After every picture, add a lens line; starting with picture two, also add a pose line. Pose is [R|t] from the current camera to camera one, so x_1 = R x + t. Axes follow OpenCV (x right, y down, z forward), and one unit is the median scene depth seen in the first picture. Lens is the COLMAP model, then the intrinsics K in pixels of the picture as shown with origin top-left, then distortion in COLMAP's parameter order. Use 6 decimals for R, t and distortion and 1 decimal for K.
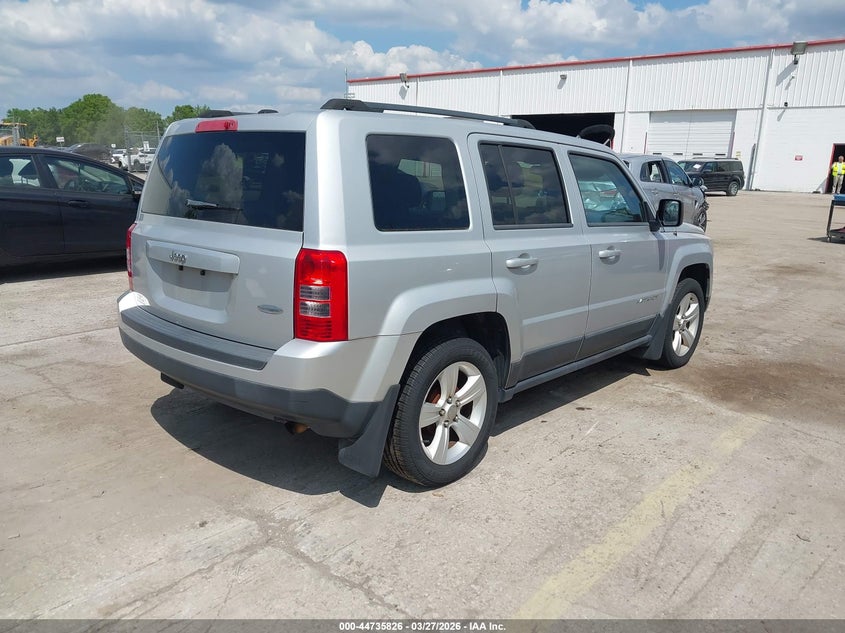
lens RADIAL K [[667.2, 0, 417.6], [0, 667.2, 319.2], [0, 0, 1]] dist [0.005955, -0.006559]
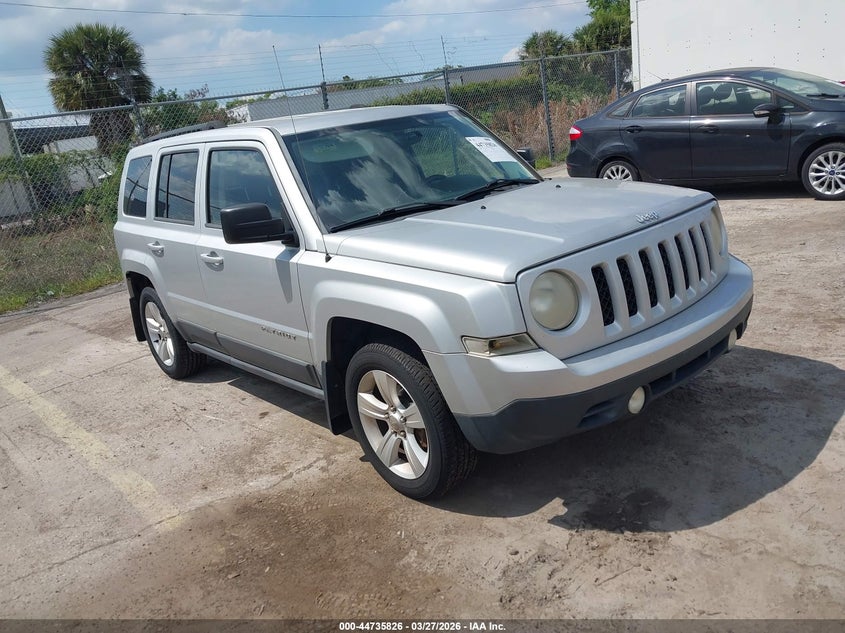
lens RADIAL K [[667.2, 0, 416.9], [0, 667.2, 317.0], [0, 0, 1]] dist [0.005955, -0.006559]
pose [[-0.112925, 0.282728, -0.952530, 1.150411], [-0.066909, 0.954322, 0.291193, -0.308148], [0.991348, 0.096616, -0.088850, 1.352557]]
